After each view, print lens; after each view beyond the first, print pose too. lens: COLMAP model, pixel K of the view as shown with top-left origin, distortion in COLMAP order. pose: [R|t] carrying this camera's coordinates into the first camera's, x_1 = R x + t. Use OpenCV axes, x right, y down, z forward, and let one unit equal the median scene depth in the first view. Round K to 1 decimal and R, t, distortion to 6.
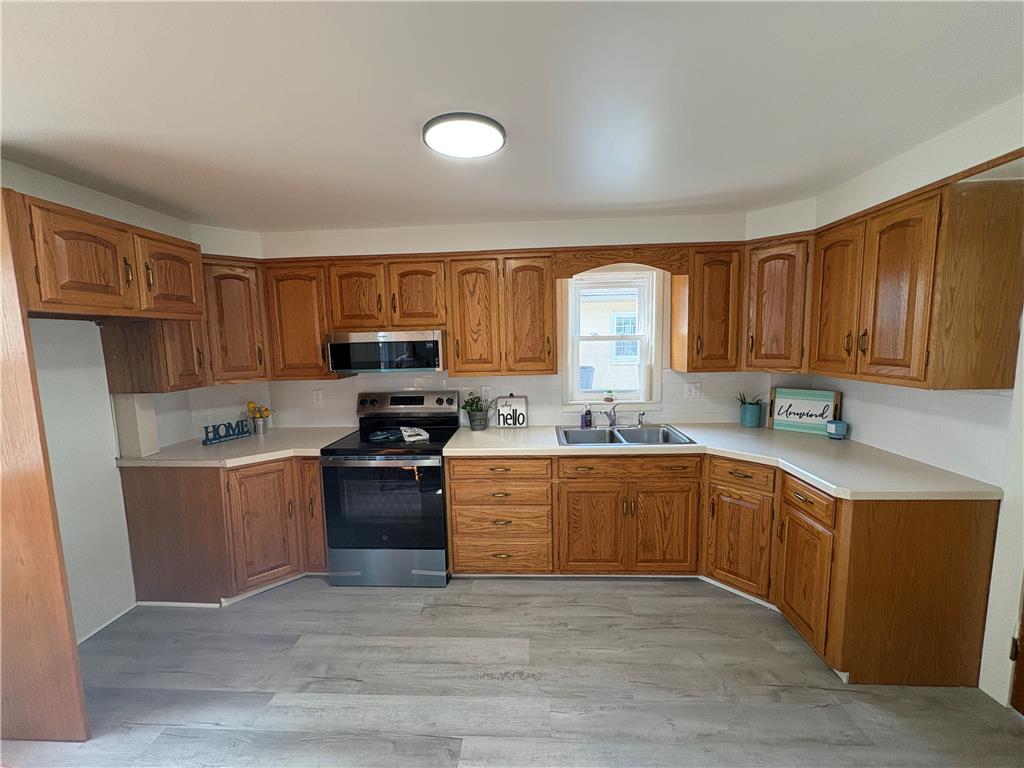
lens RADIAL K [[410.0, 0, 513.1], [0, 410.0, 382.1], [0, 0, 1]] dist [0.000263, 0.000507]
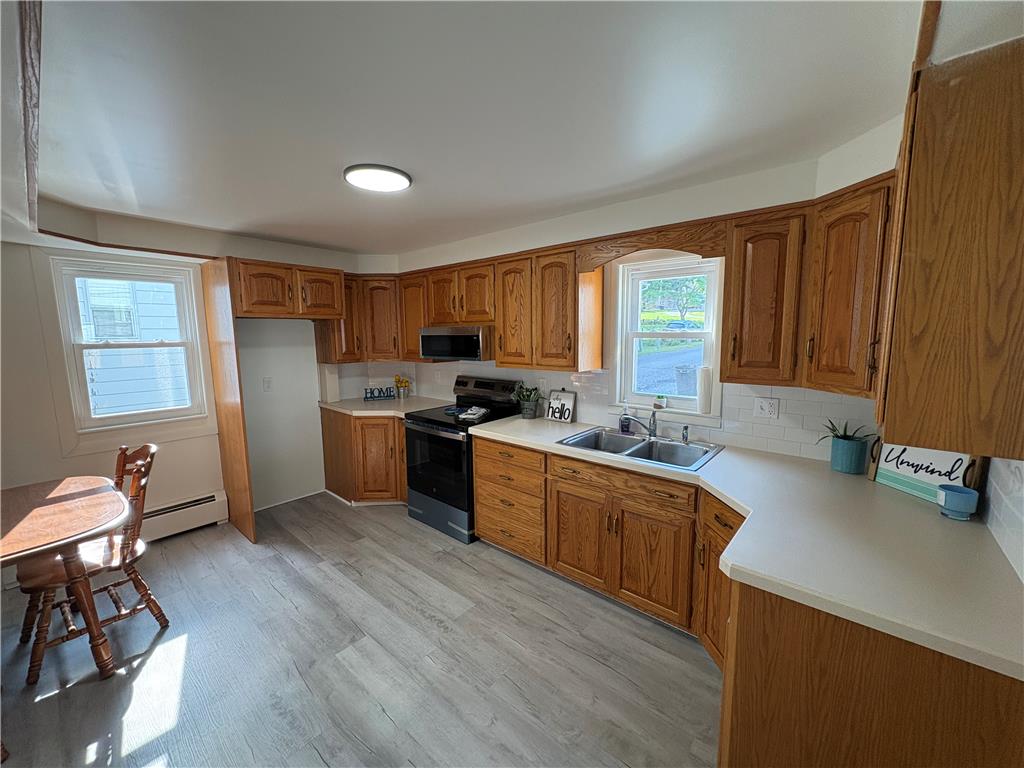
lens RADIAL K [[410.0, 0, 511.6], [0, 410.0, 382.7], [0, 0, 1]] dist [0.000263, 0.000507]
pose [[0.785599, 0.092072, -0.611847, 0.613058], [-0.074064, 0.995750, 0.054746, -0.037295], [0.614287, 0.002308, 0.789079, 0.145041]]
